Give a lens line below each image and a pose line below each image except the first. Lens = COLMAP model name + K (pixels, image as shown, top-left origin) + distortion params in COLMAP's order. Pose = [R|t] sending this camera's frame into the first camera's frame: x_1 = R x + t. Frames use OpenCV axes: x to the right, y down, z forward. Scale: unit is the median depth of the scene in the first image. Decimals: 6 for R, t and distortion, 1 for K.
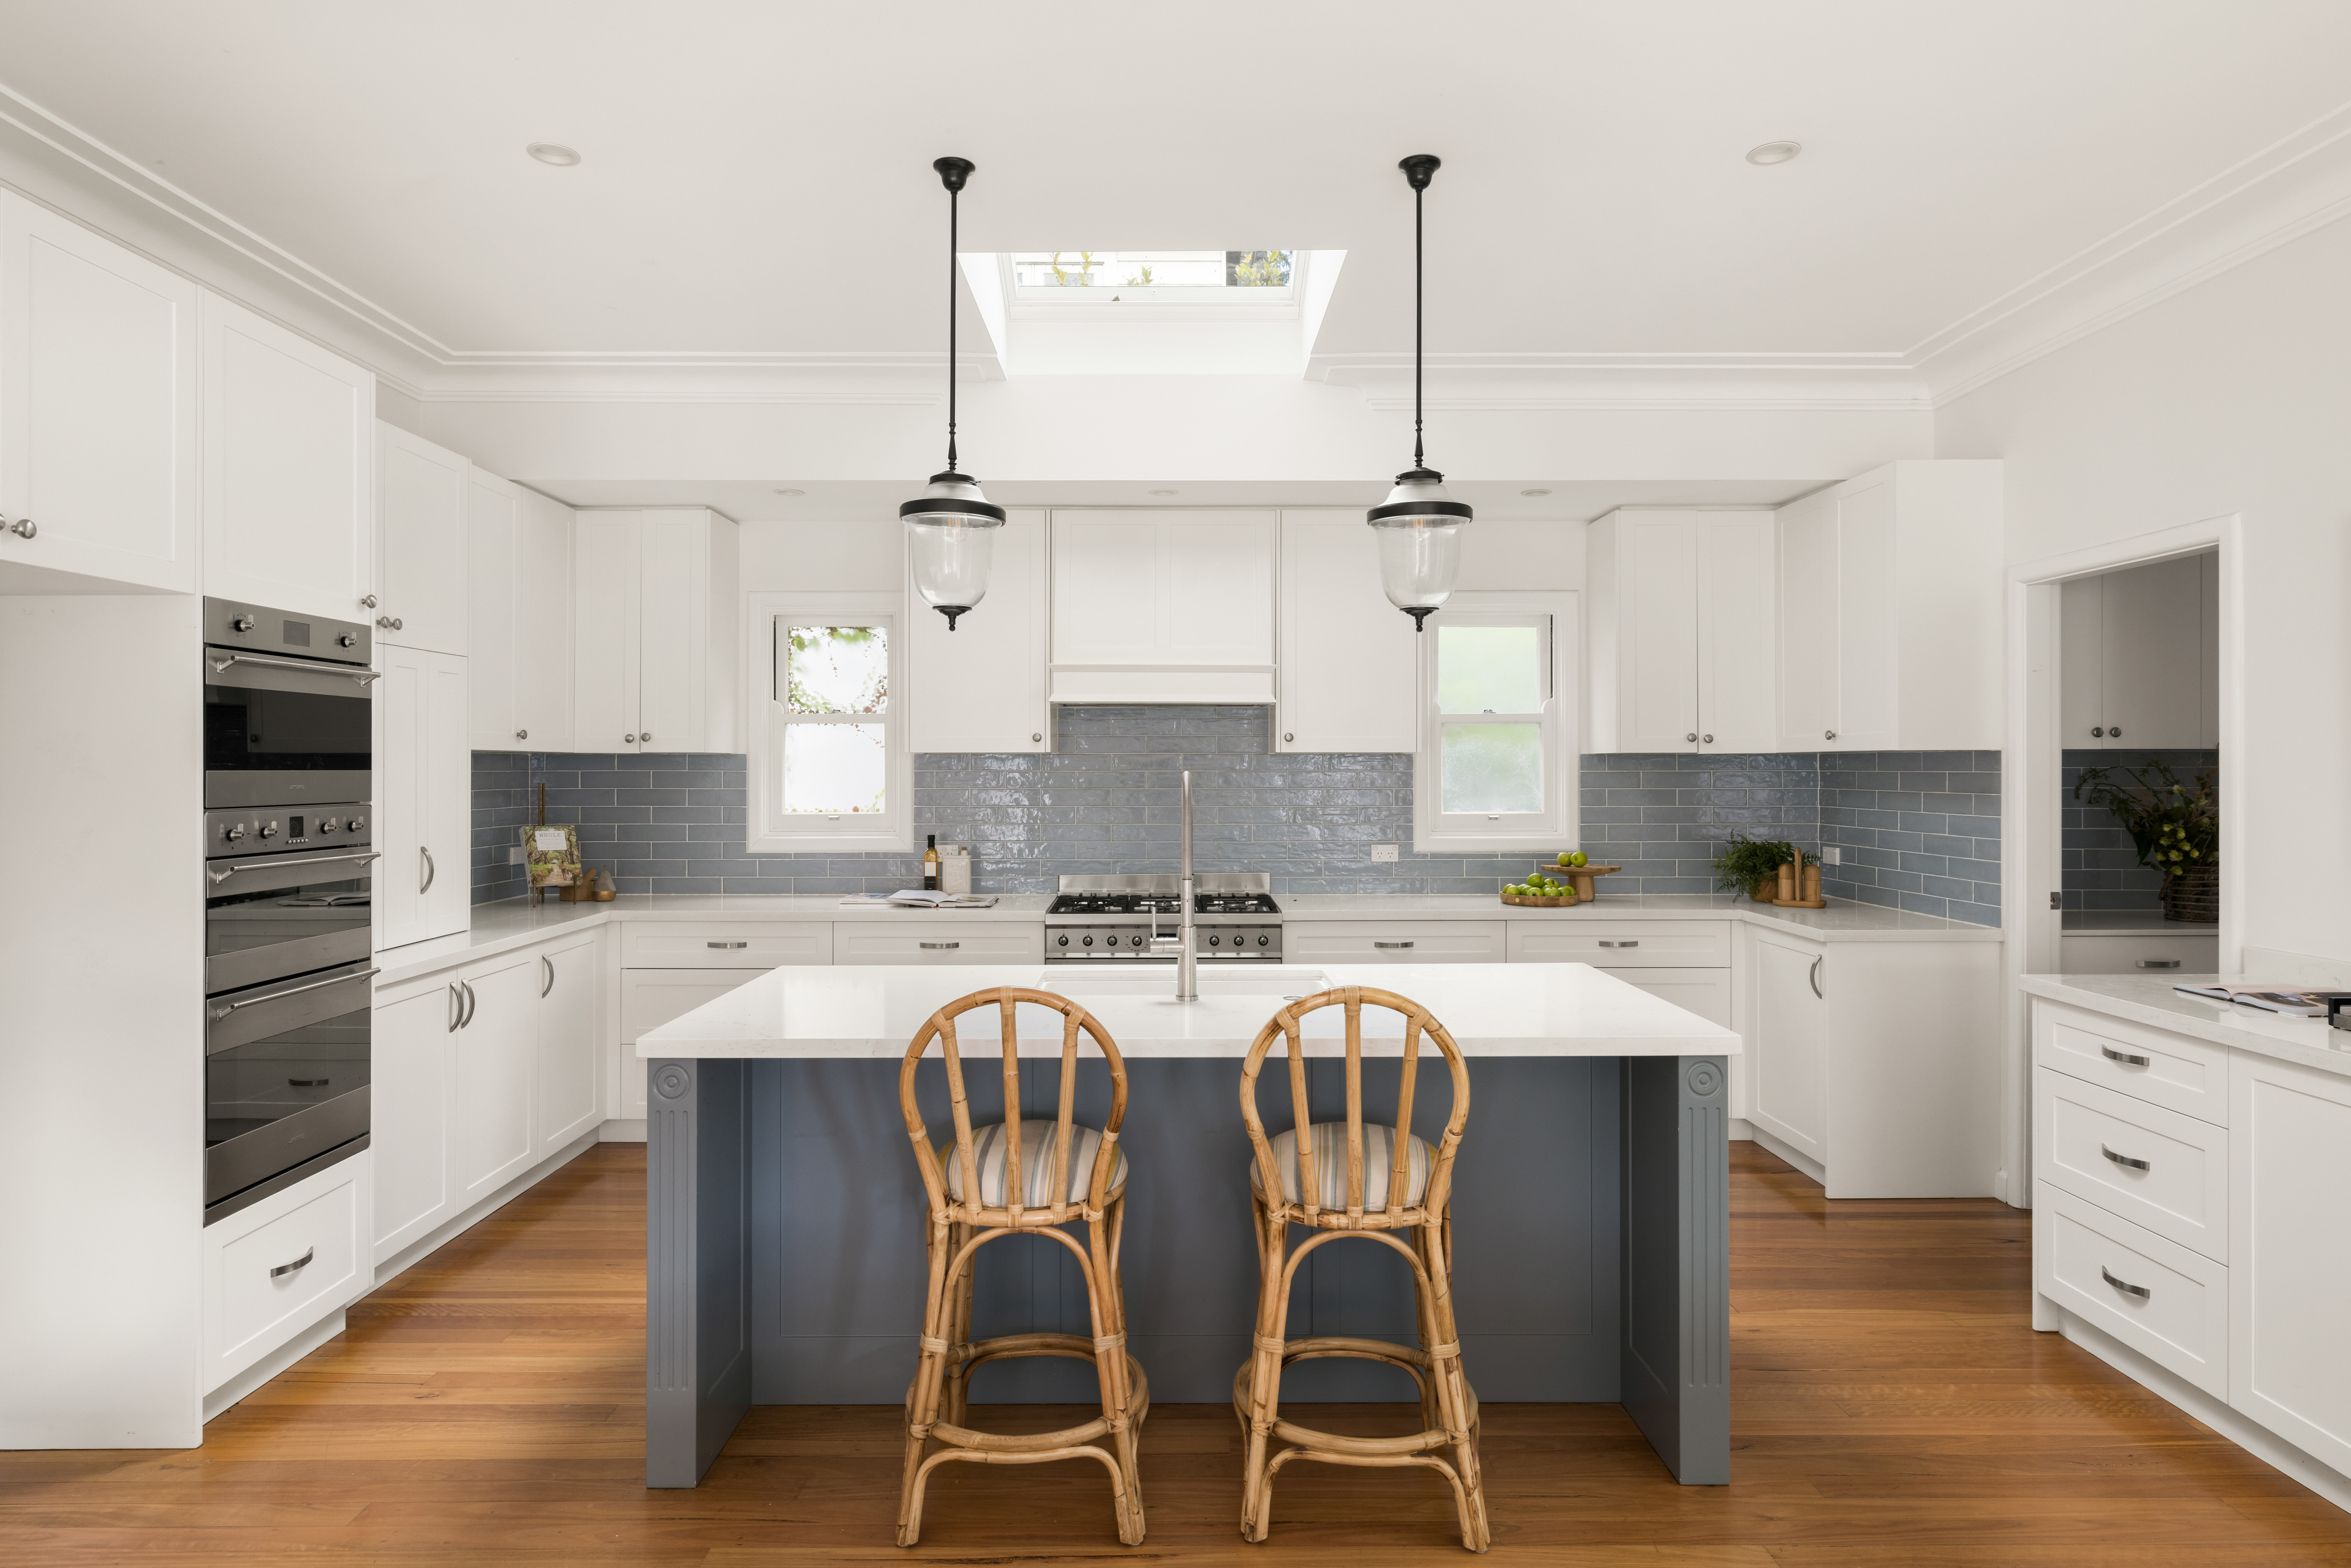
lens RADIAL K [[1343.3, 0, 1165.0], [0, 1343.3, 770.7], [0, 0, 1]] dist [0.001572, 0.000201]
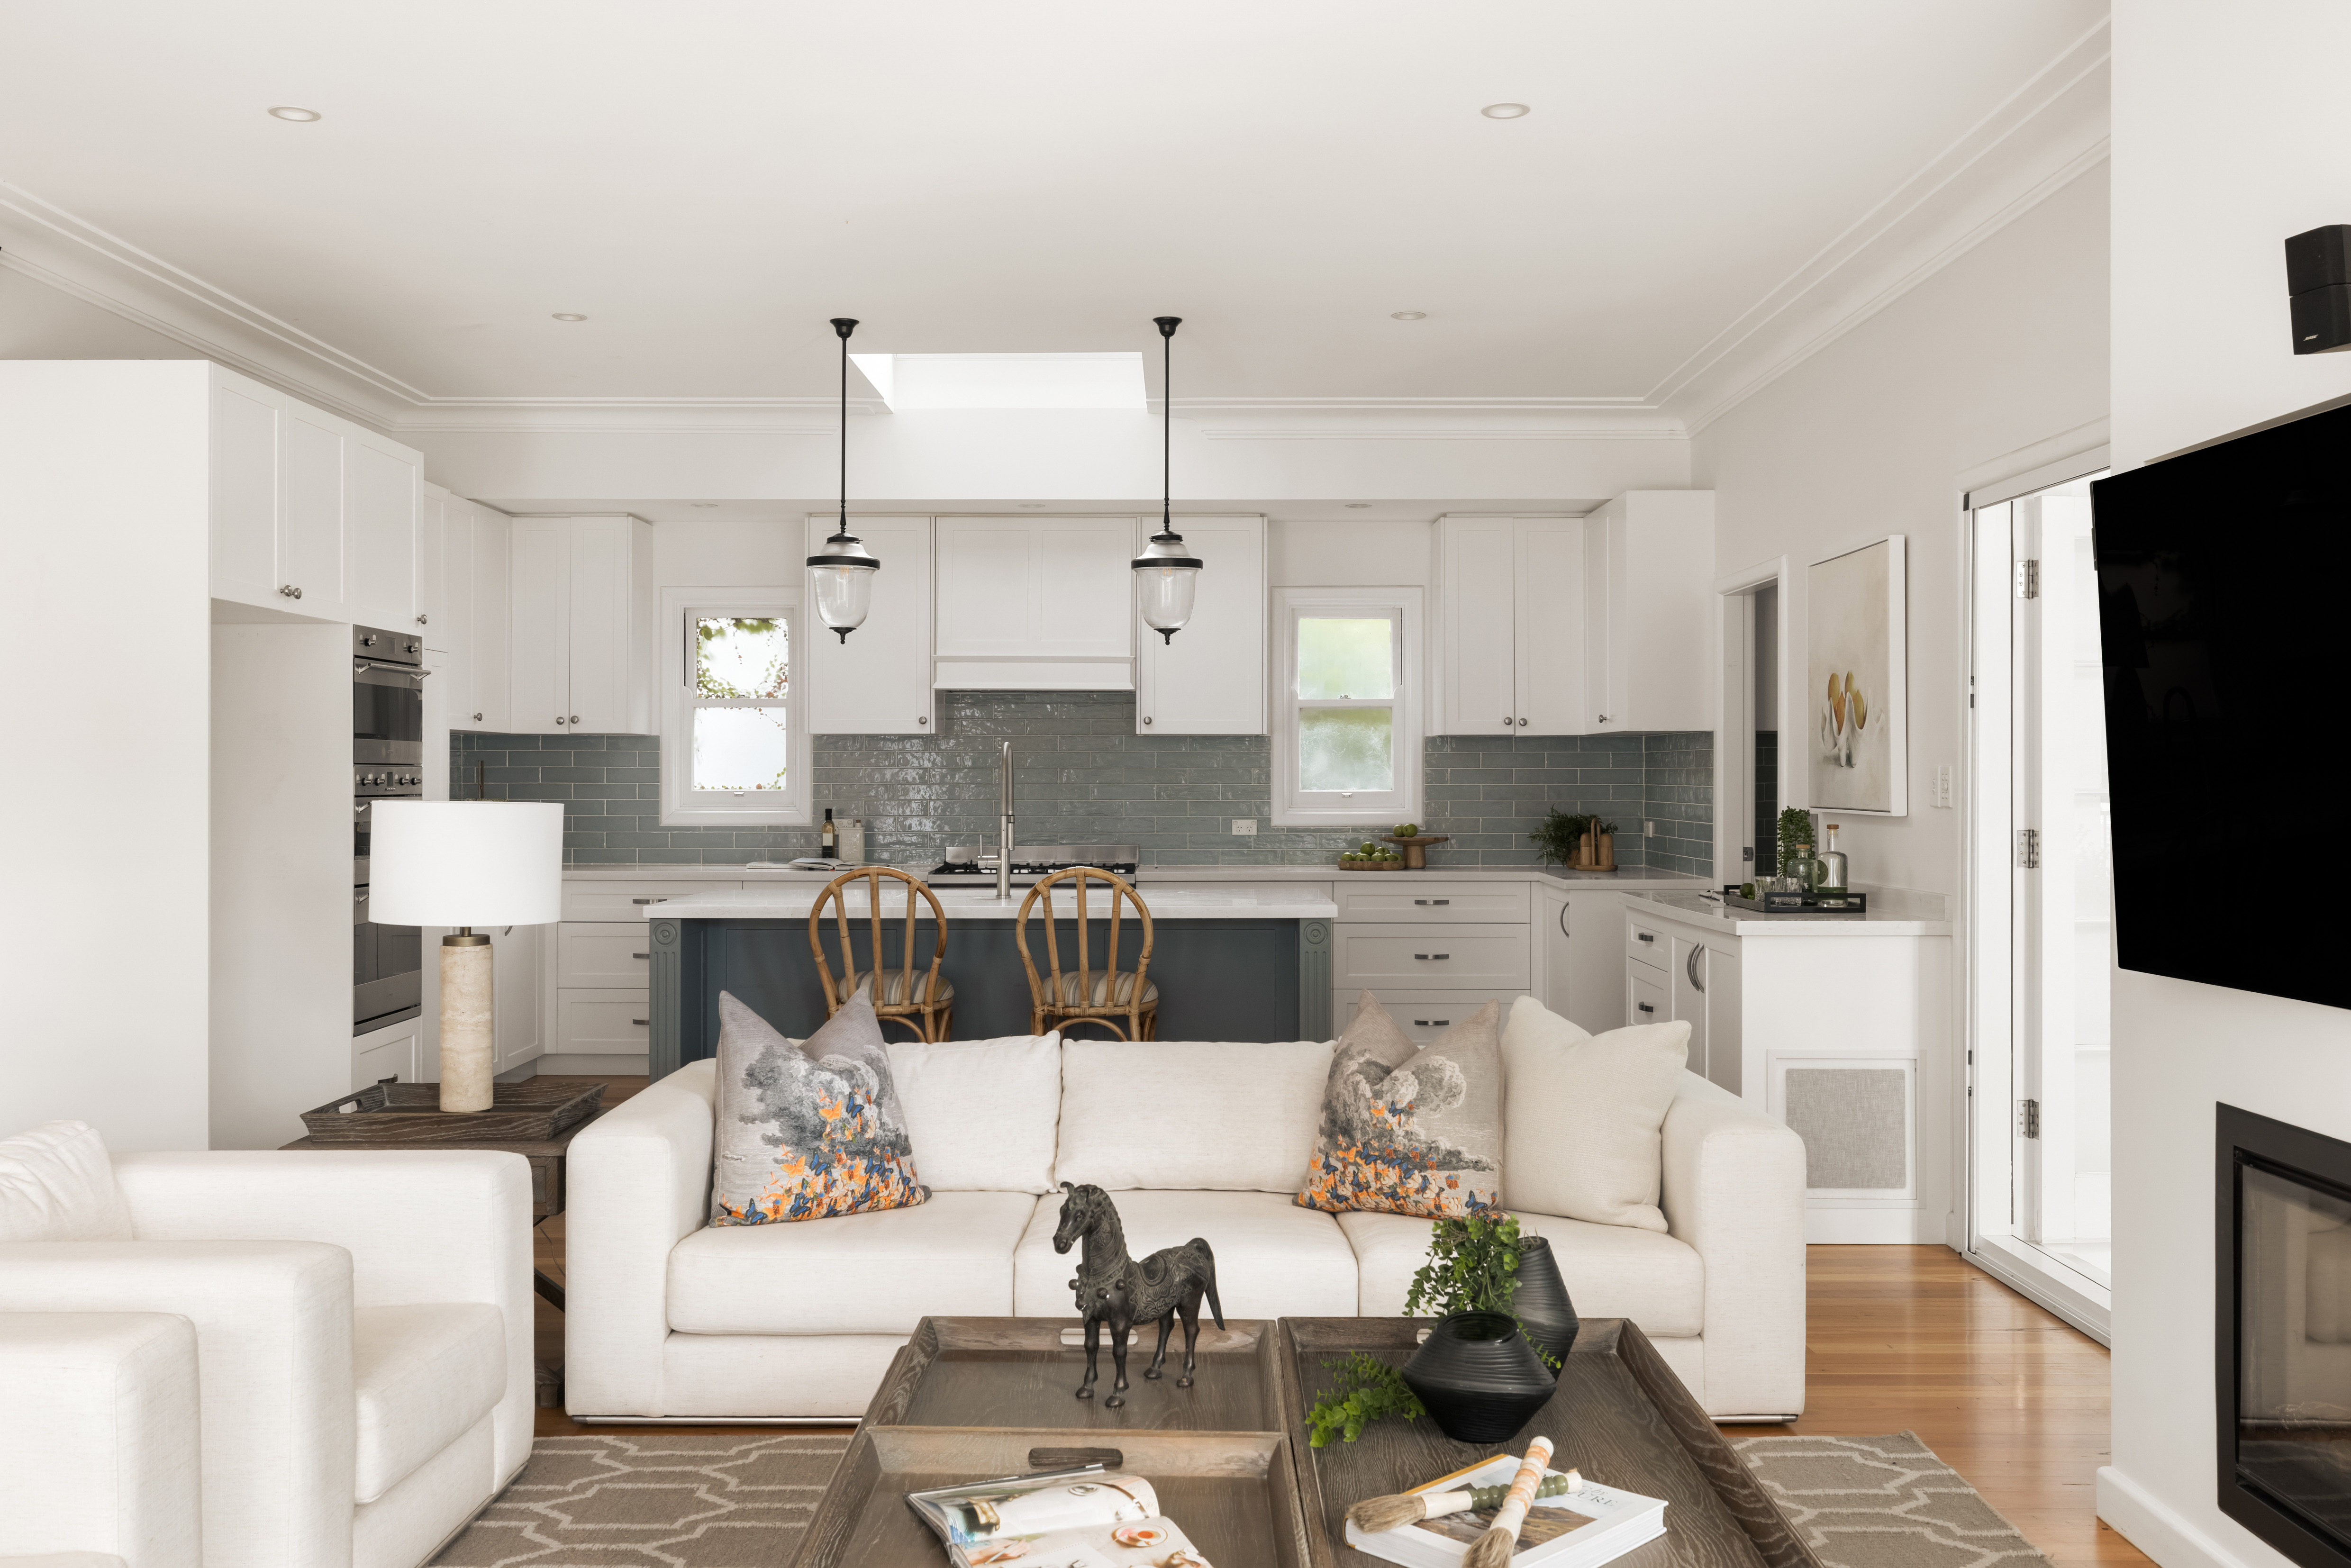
lens RADIAL K [[2069.4, 0, 1183.4], [0, 2069.4, 778.9], [0, 0, 1]] dist [0.014403, -0.005700]
pose [[0.999994, 0.001191, -0.003339, 0.130211], [-0.001190, 0.999999, 0.000377, 0.023773], [0.003340, -0.000373, 0.999994, -0.740086]]
